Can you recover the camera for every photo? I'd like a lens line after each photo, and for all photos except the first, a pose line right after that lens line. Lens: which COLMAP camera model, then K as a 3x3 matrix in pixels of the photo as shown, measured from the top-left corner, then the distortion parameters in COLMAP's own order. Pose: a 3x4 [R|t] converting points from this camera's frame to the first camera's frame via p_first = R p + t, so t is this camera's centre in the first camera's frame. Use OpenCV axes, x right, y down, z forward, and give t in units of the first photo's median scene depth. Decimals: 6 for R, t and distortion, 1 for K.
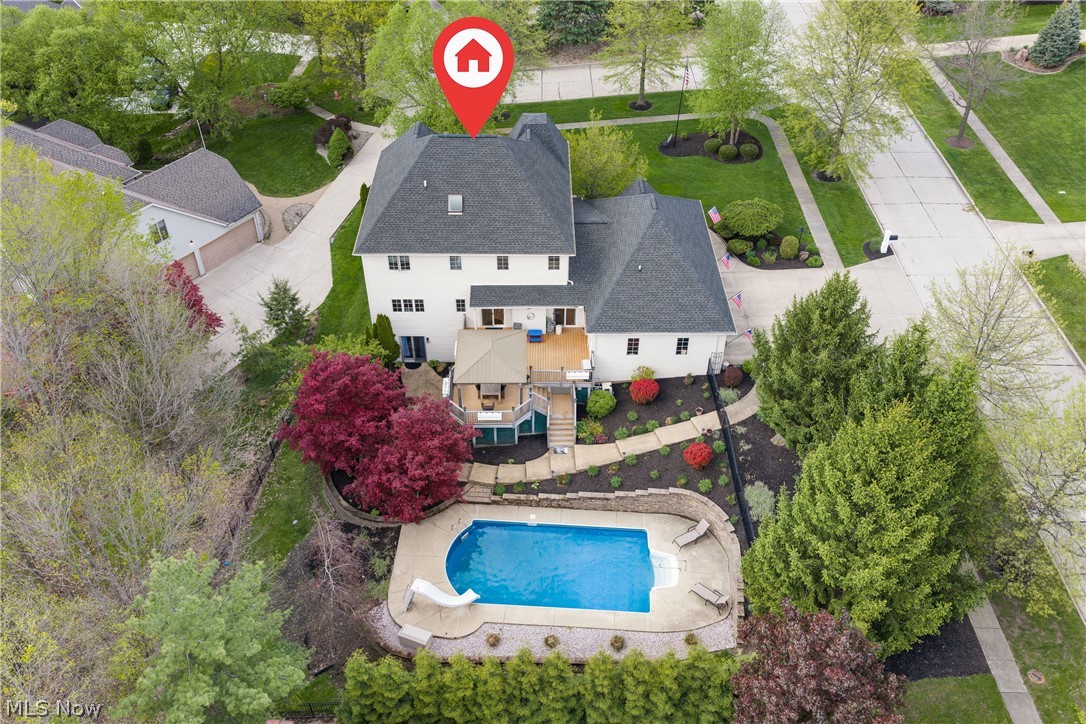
lens RADIAL K [[863.6, 0, 539.9], [0, 863.6, 368.6], [0, 0, 1]] dist [0.001790, -0.003962]
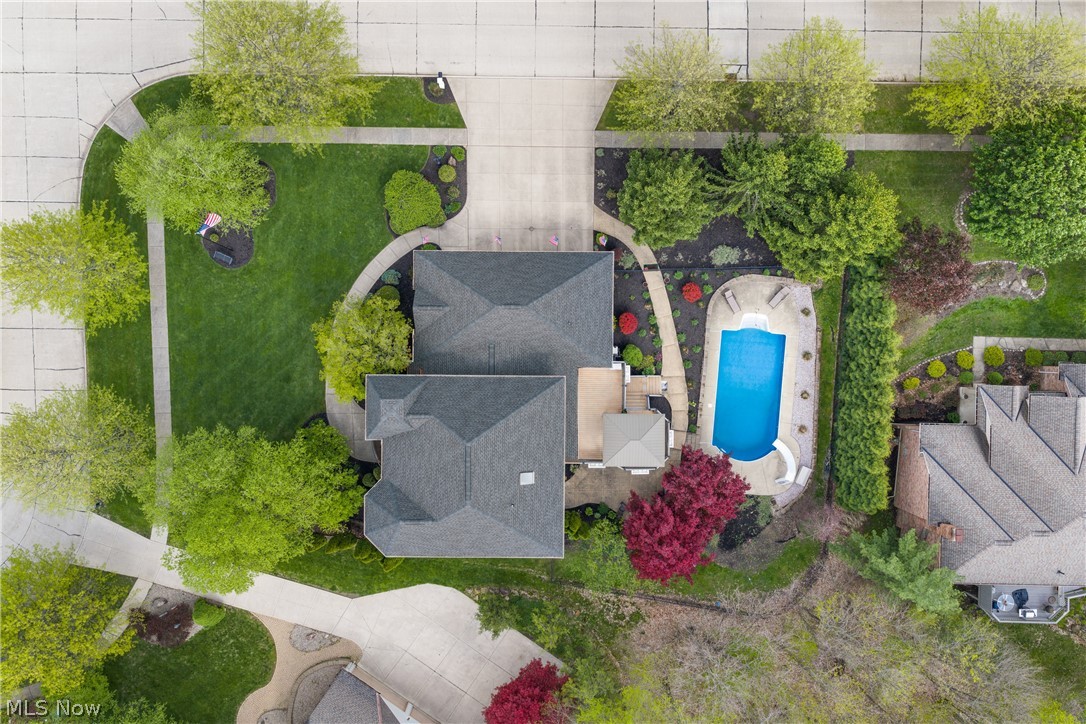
lens RADIAL K [[863.6, 0, 539.9], [0, 863.6, 368.6], [0, 0, 1]] dist [0.001790, -0.003962]
pose [[0.011481, -0.999755, -0.018939, 0.076633], [0.681407, -0.006039, 0.731880, -1.069817], [-0.731815, -0.021308, 0.681170, 0.192938]]
